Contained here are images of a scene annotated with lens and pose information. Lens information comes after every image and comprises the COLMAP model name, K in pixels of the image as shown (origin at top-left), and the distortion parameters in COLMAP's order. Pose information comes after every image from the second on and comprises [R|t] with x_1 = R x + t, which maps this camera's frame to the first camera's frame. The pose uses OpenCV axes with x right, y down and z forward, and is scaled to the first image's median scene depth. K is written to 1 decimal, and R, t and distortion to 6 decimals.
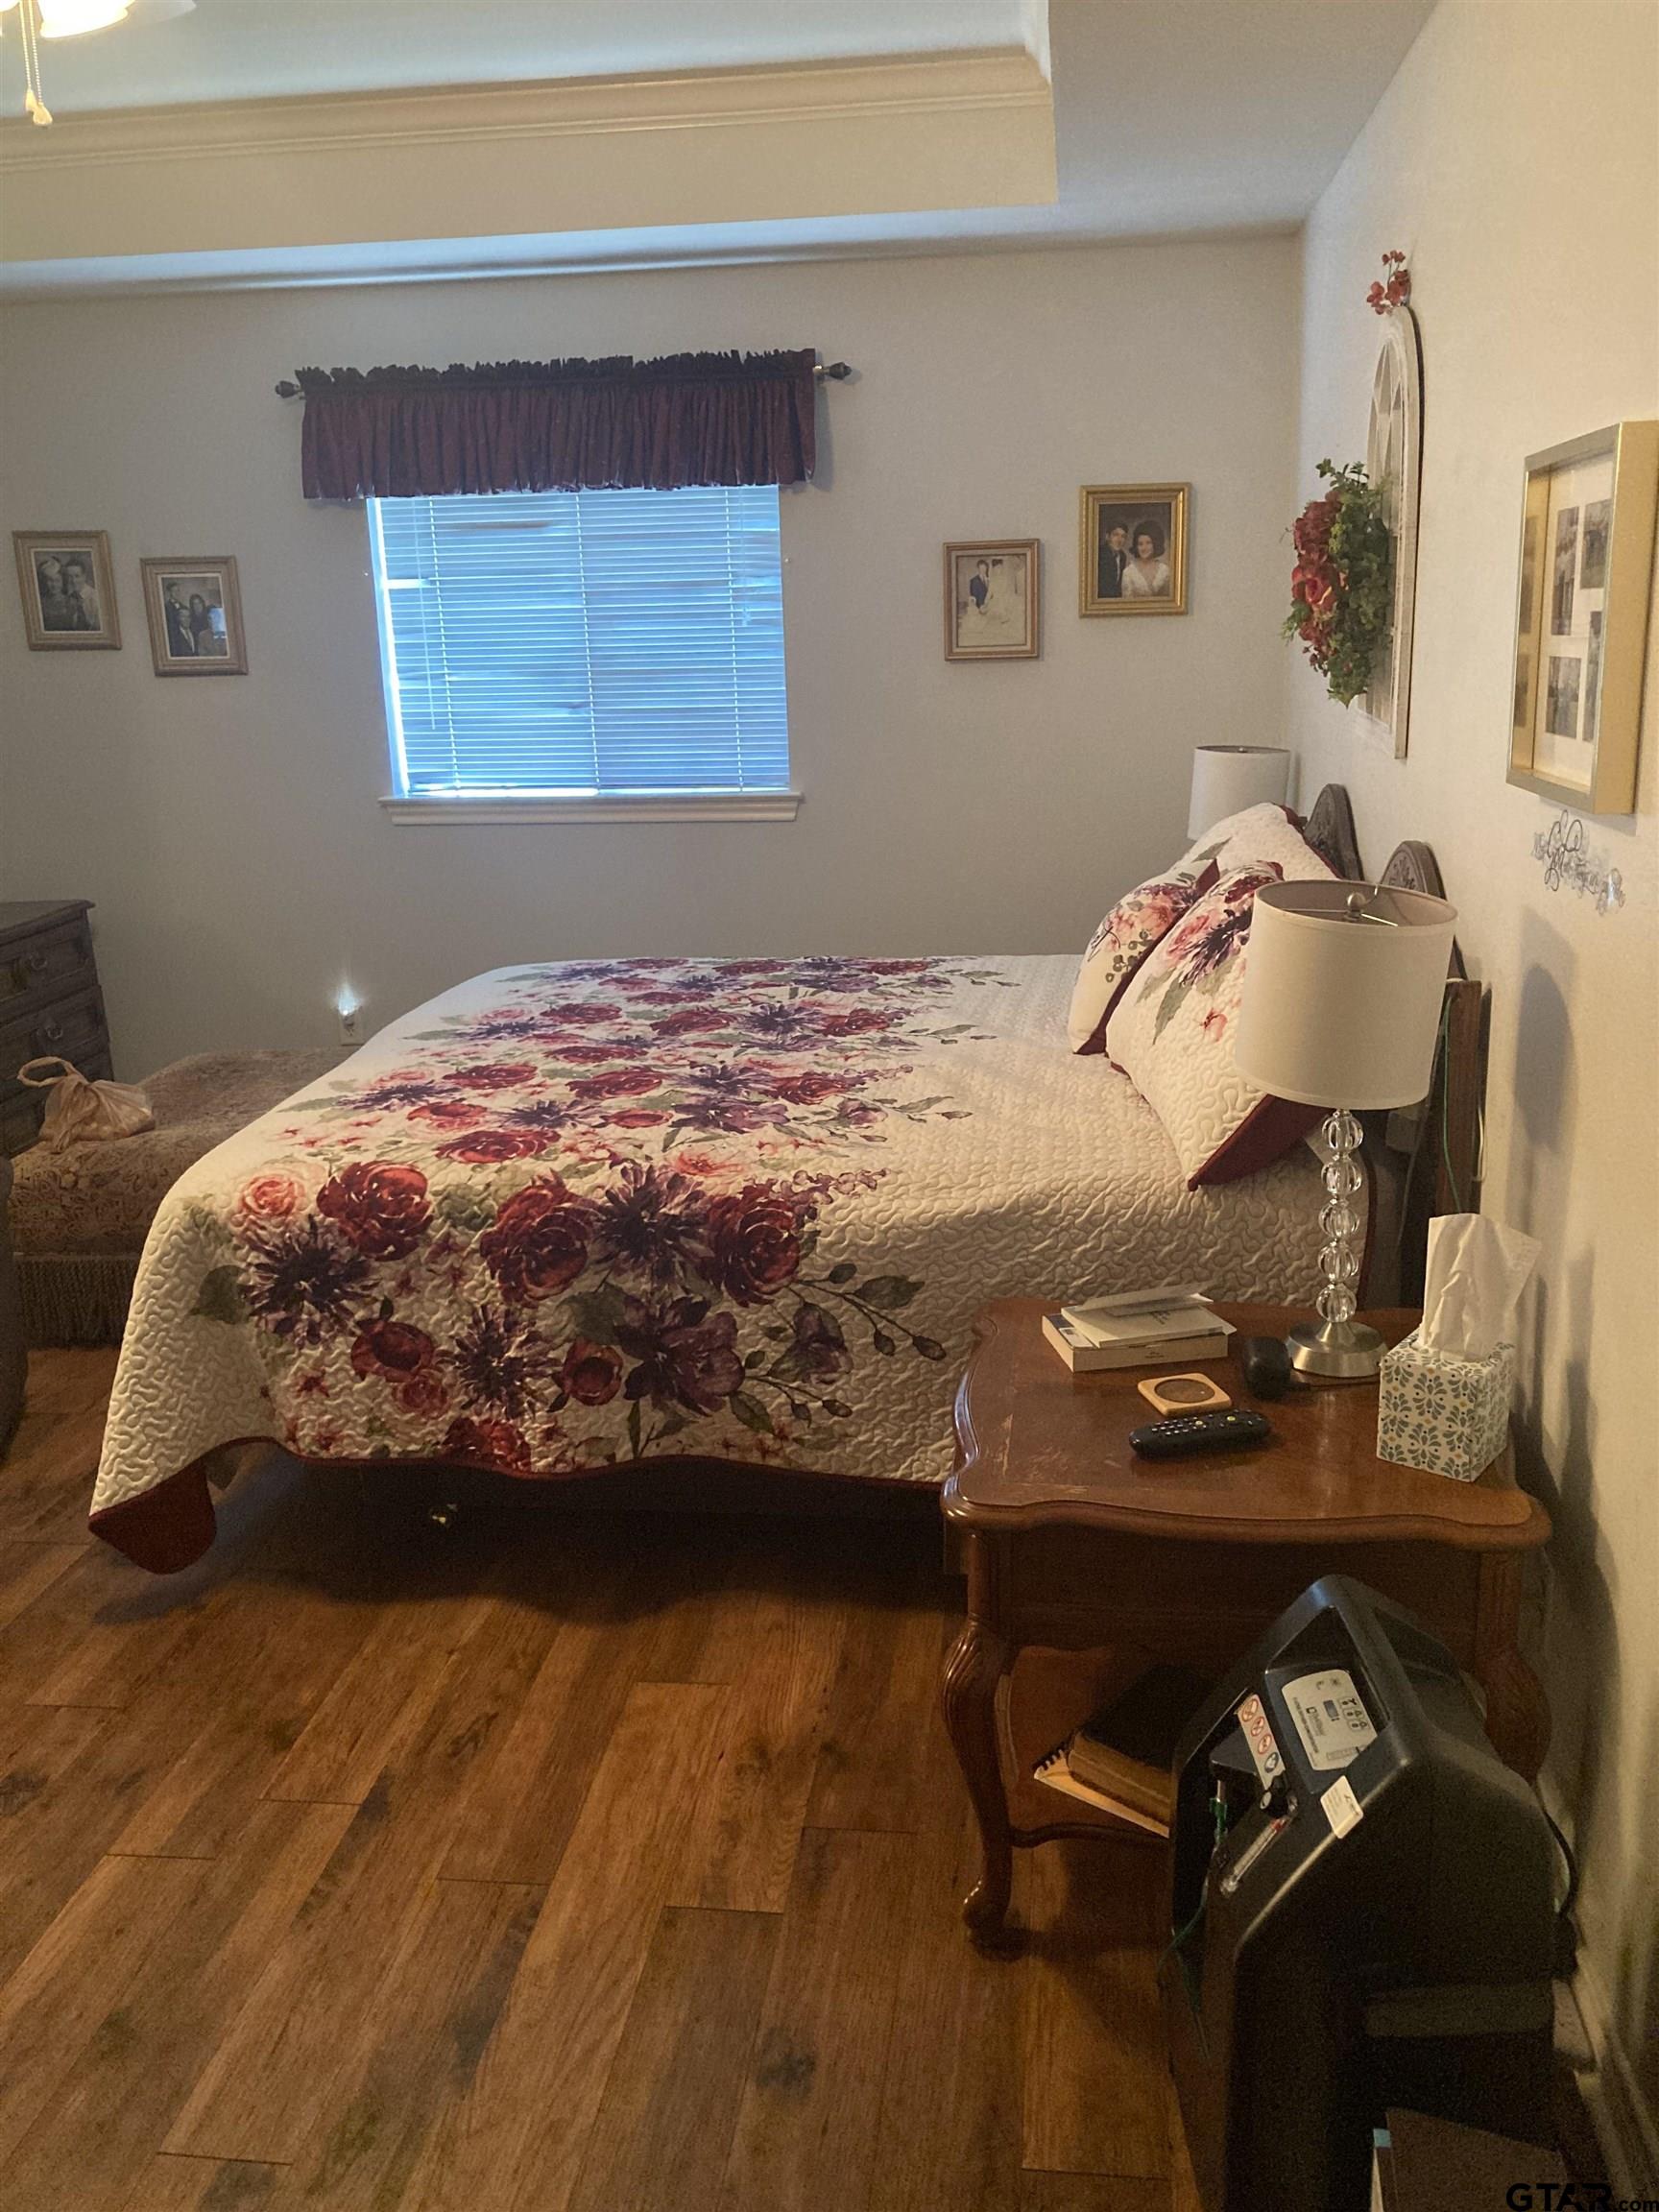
lens RADIAL K [[1791.1, 0, 855.6], [0, 1791.1, 1099.7], [0, 0, 1]] dist [0.060656, -0.111707]
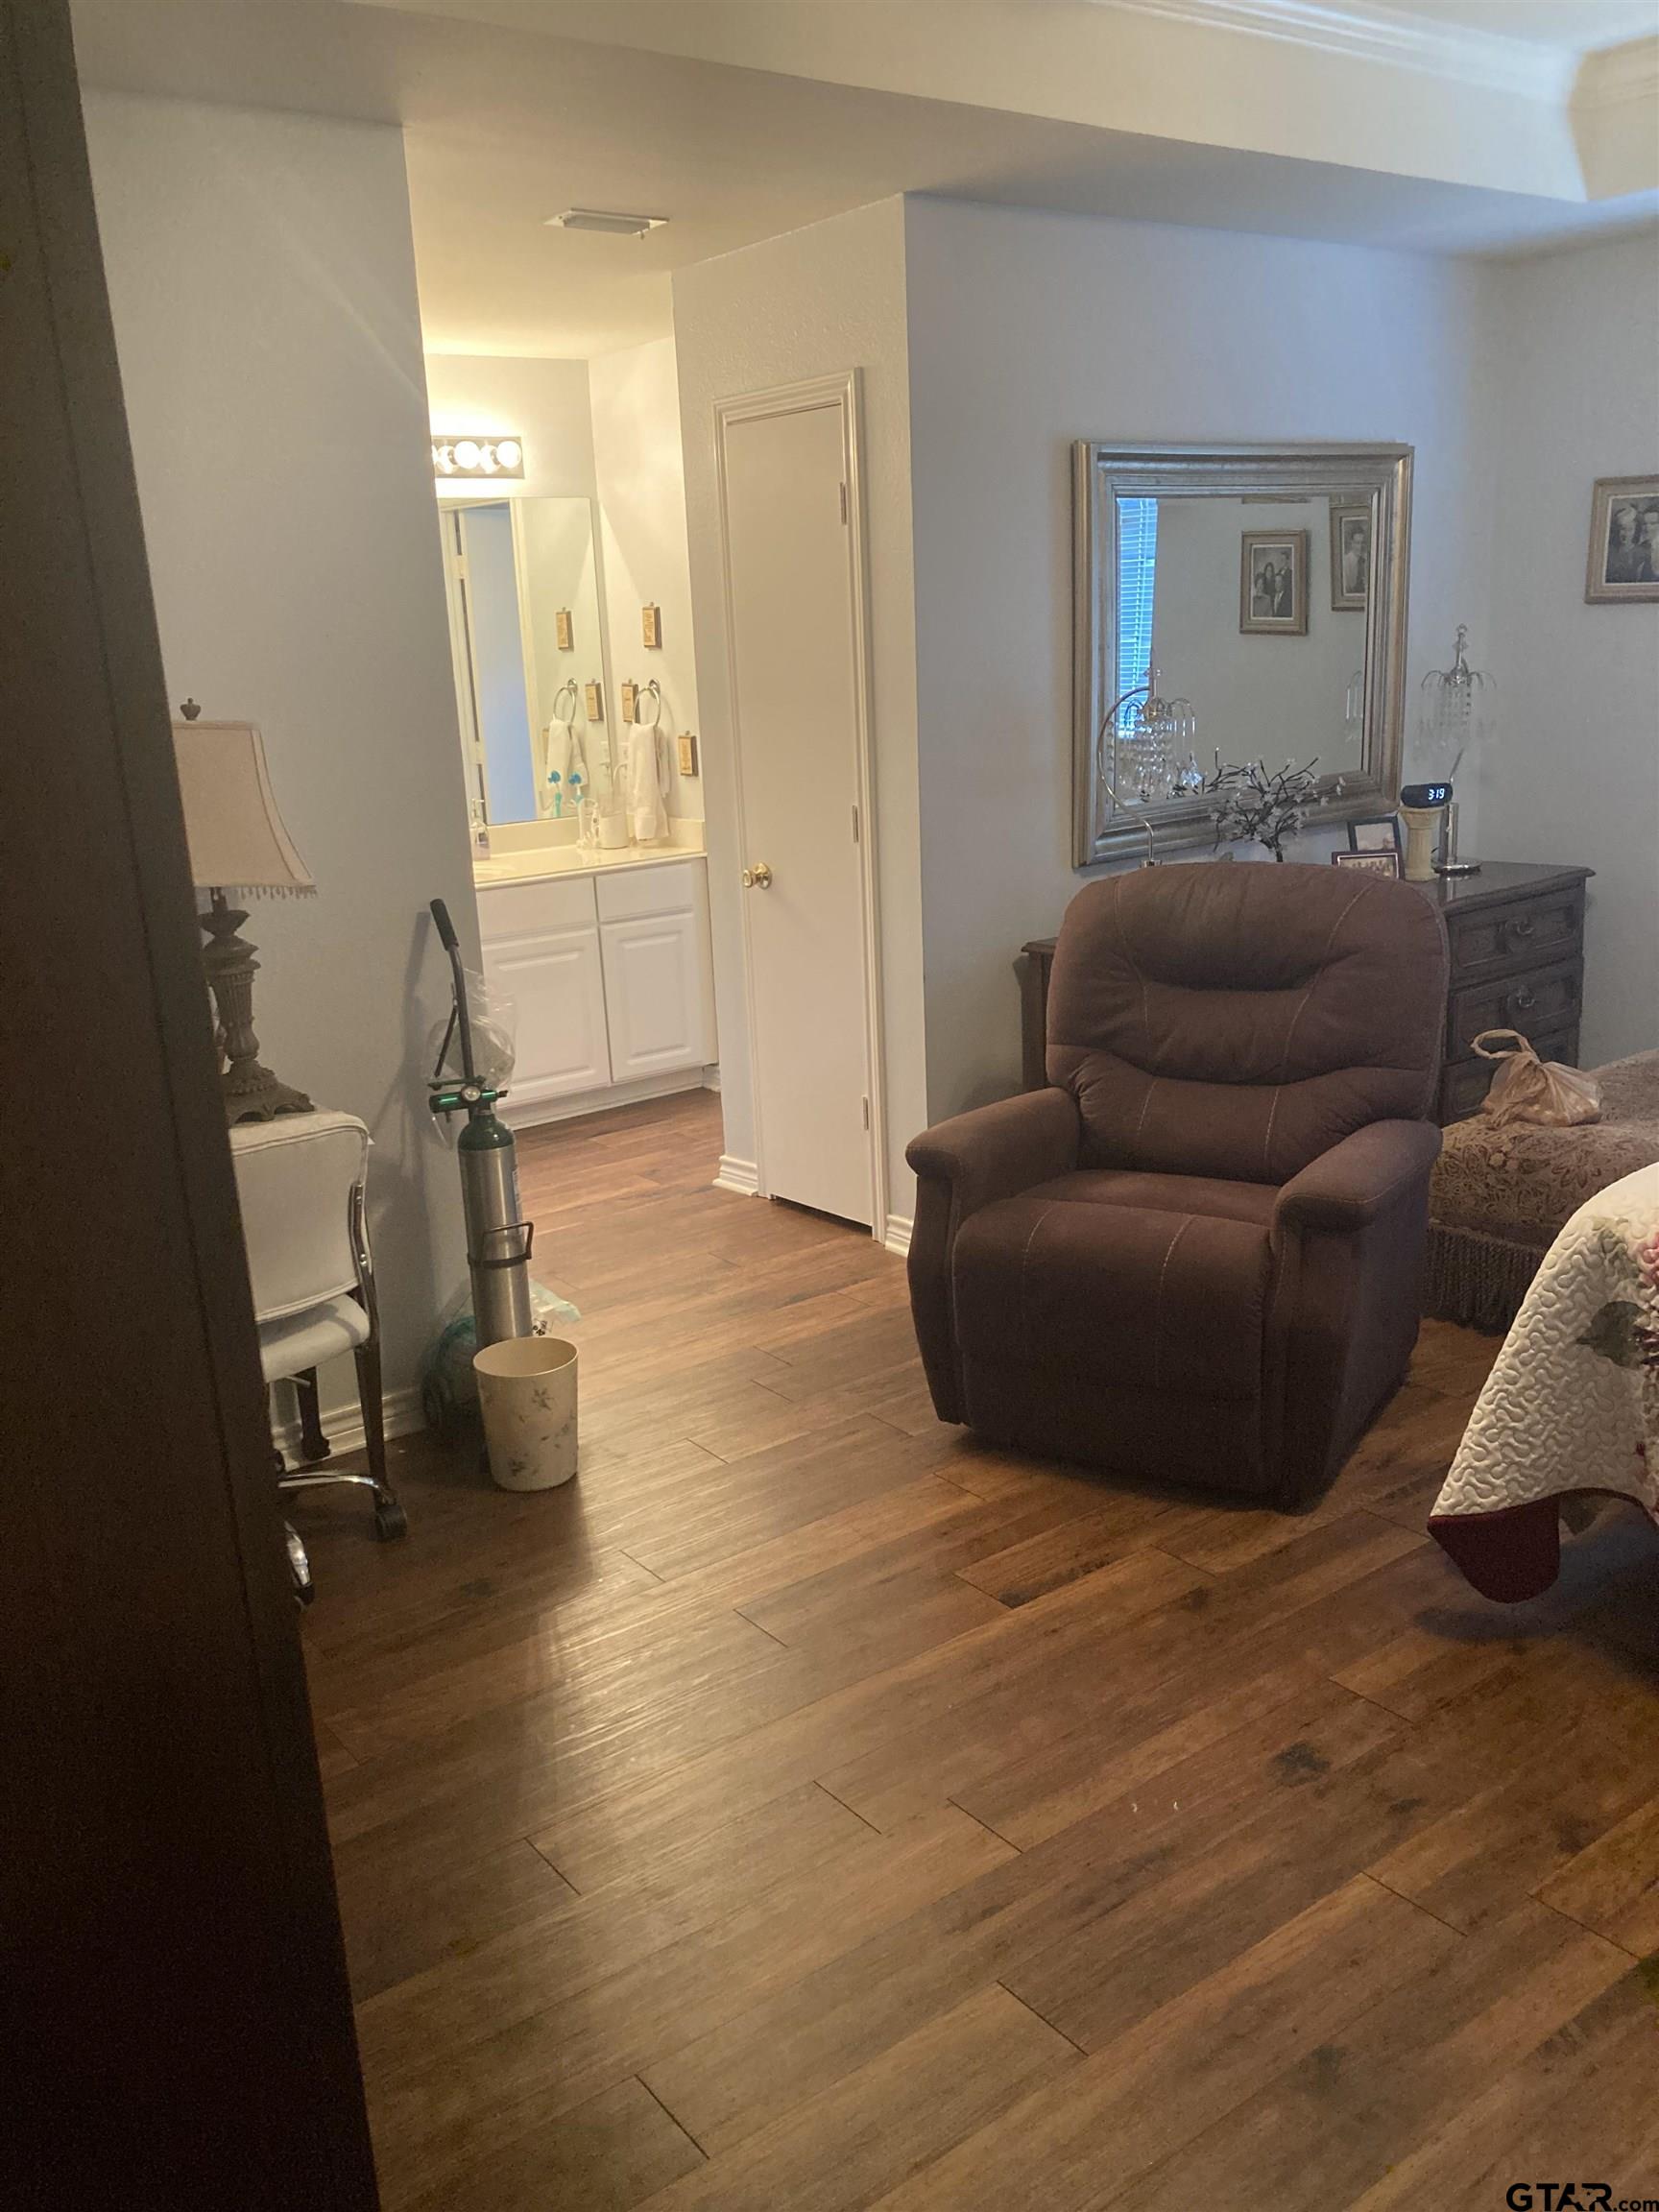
lens RADIAL K [[1820.5, 0, 829.4], [0, 1820.5, 1128.8], [0, 0, 1]] dist [0.027237, -0.010780]
pose [[0.691712, 0.194668, -0.695442, -0.007631], [-0.168500, 0.979910, 0.106699, -0.022385], [0.702241, 0.043377, 0.710617, 0.071811]]
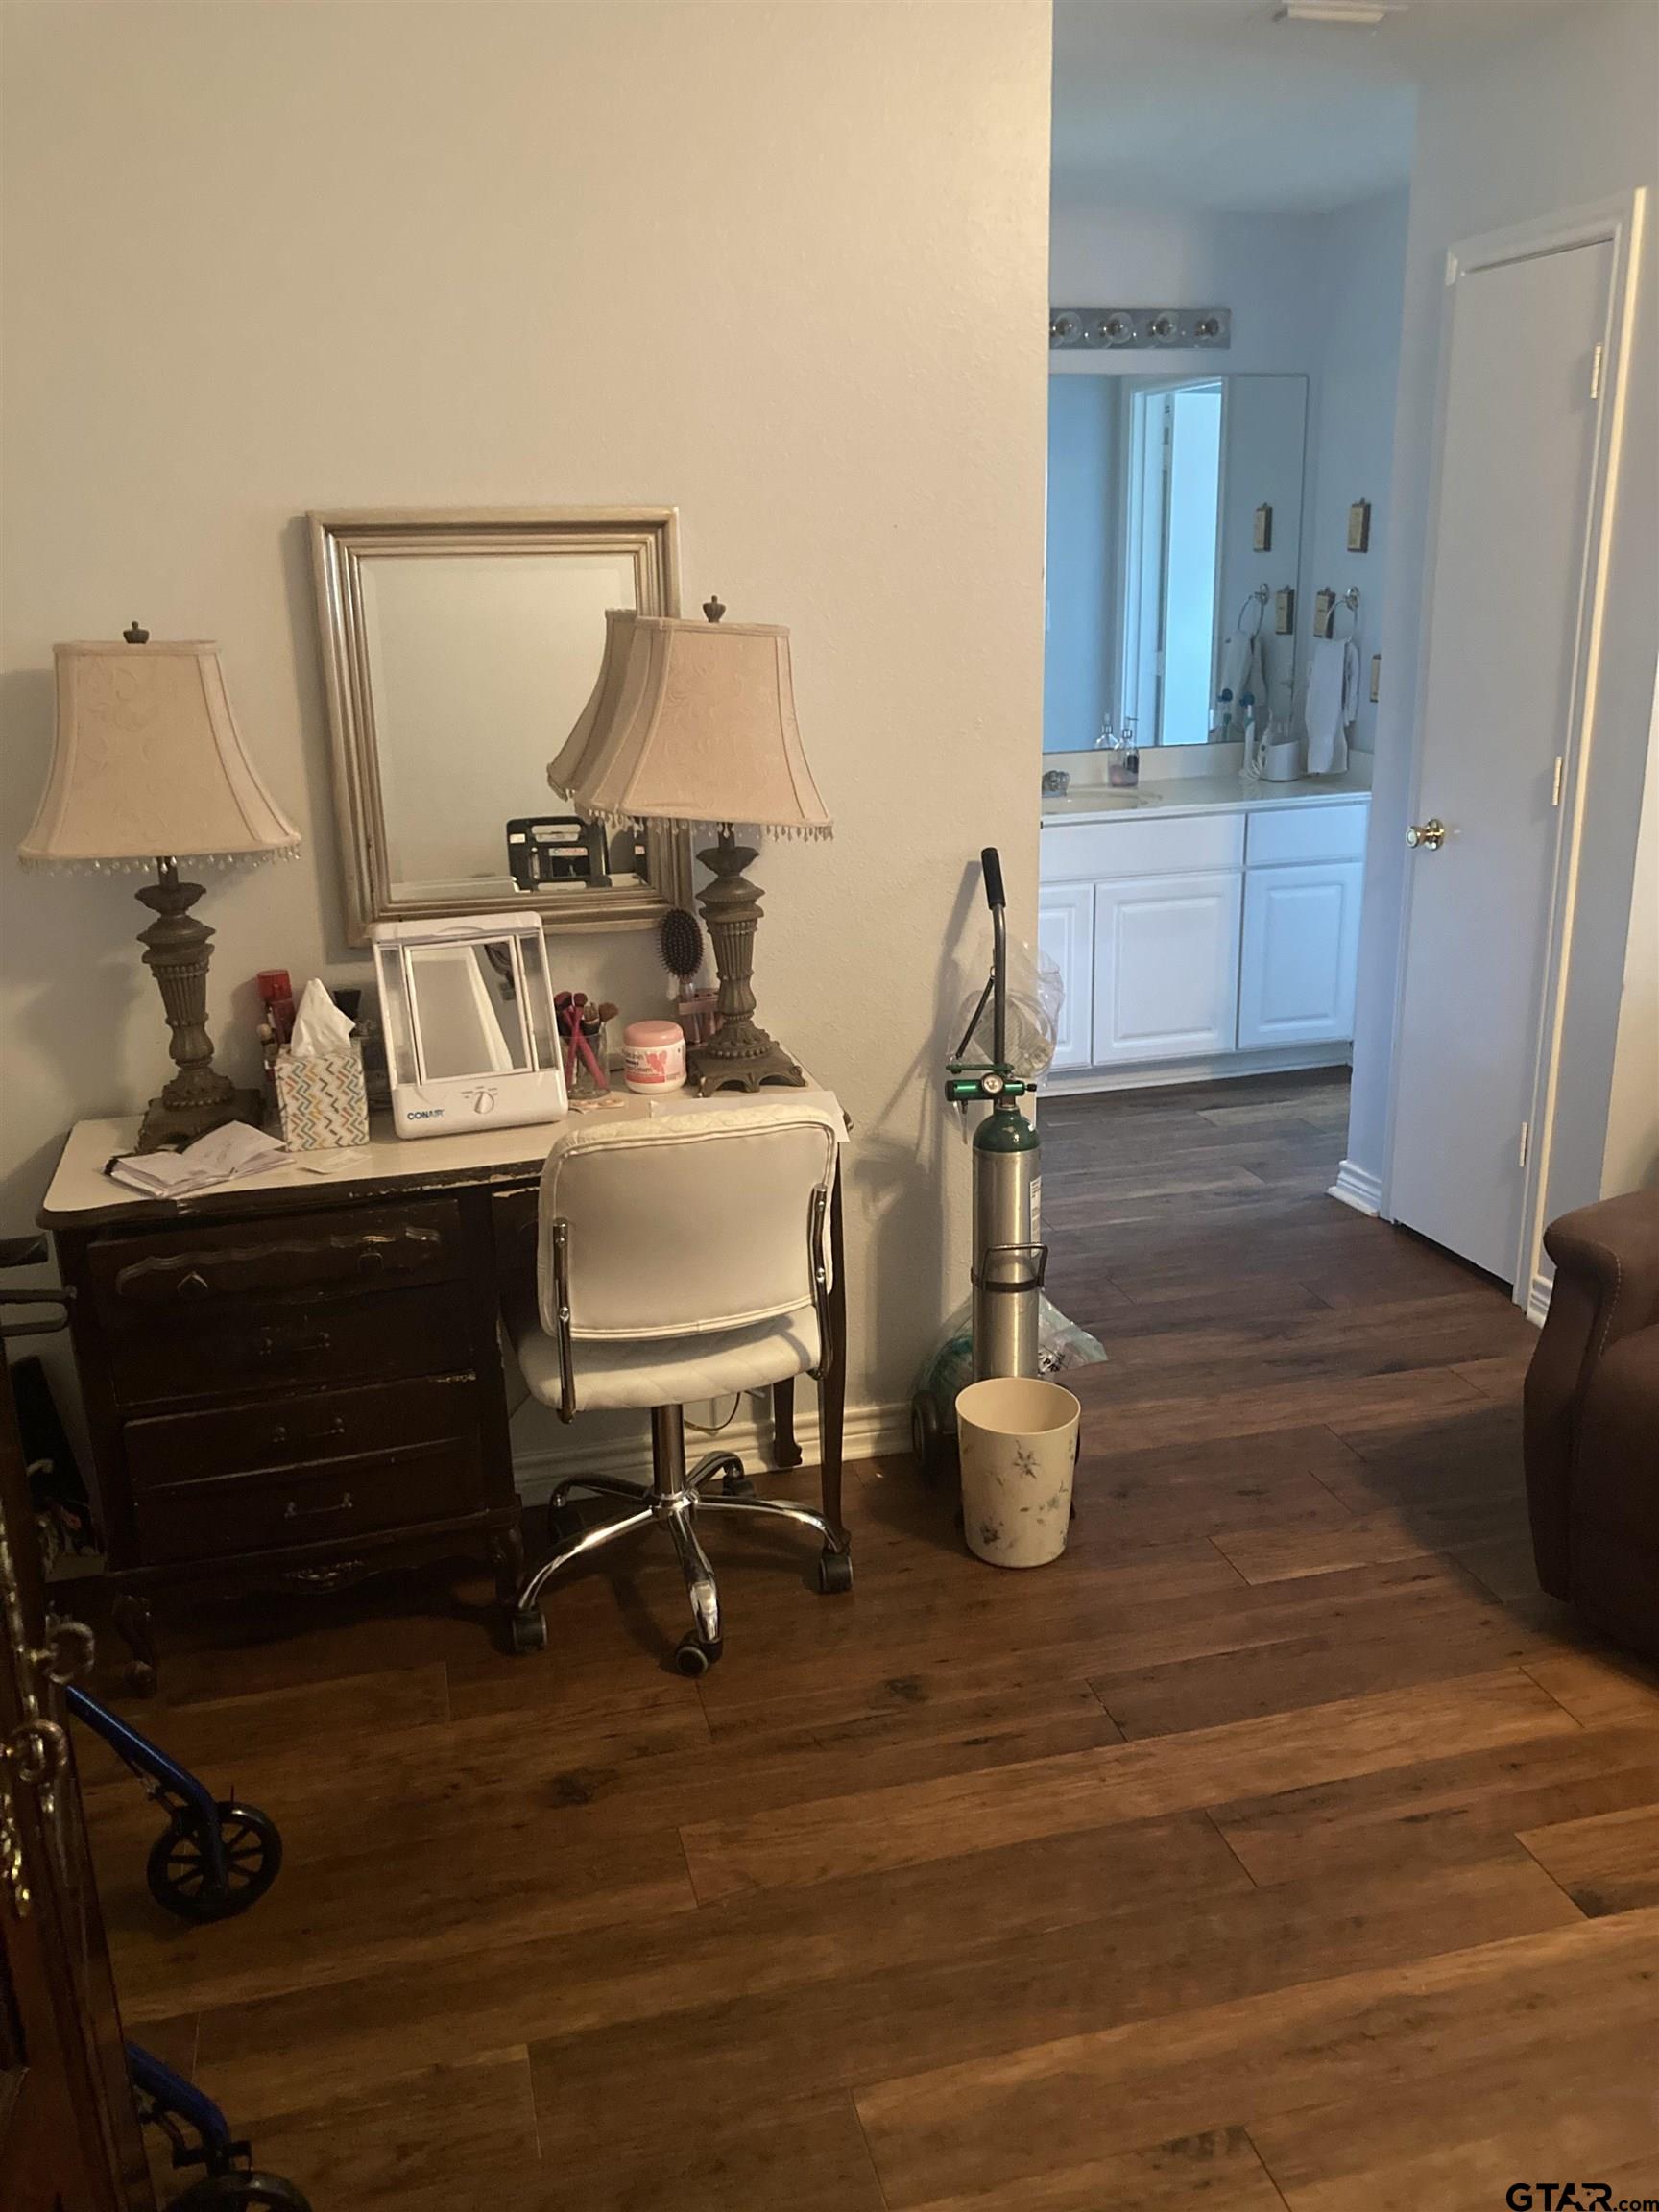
lens RADIAL K [[1812.0, 0, 821.5], [0, 1812.0, 1097.7], [0, 0, 1]] dist [0.041521, -0.047644]
pose [[0.356362, 0.290032, -0.888194, -0.161045], [-0.230878, 0.948458, 0.217078, -0.066094], [0.905374, 0.127706, 0.404956, 0.276406]]
